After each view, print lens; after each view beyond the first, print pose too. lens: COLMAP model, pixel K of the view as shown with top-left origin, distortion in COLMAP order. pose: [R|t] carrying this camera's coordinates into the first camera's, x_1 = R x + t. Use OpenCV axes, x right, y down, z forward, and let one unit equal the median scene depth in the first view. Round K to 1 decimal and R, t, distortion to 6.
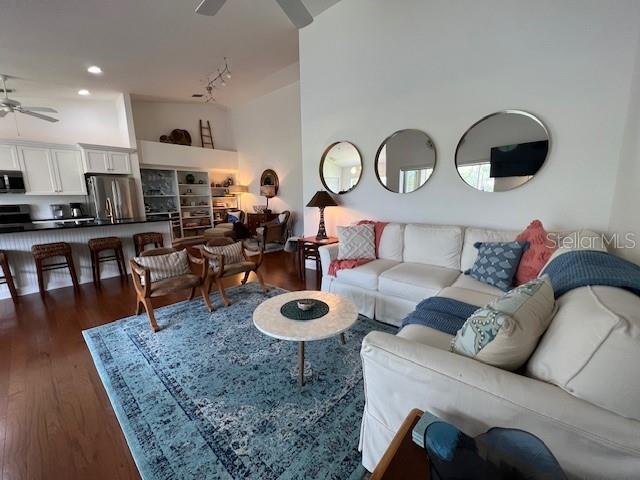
lens RADIAL K [[252.3, 0, 319.7], [0, 252.3, 235.8], [0, 0, 1]] dist [0.001015, 0.000077]
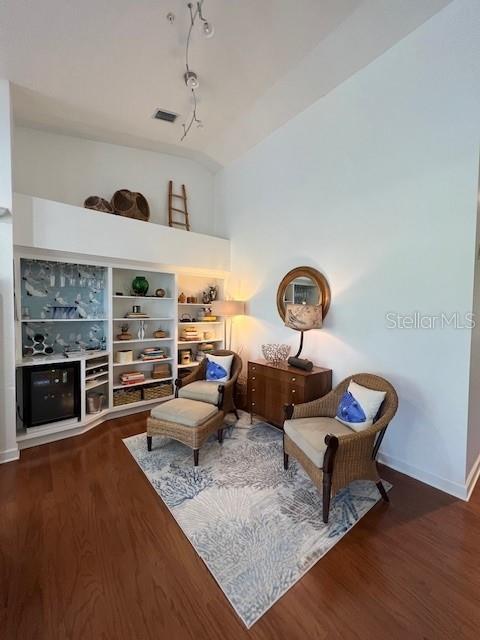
lens RADIAL K [[252.3, 0, 242.5], [0, 252.3, 317.2], [0, 0, 1]] dist [0.001015, 0.000077]
pose [[0.984609, 0.032958, -0.171639, -0.227045], [-0.054873, 0.990696, -0.124543, -0.114036], [0.165937, 0.132044, 0.977256, 0.558986]]
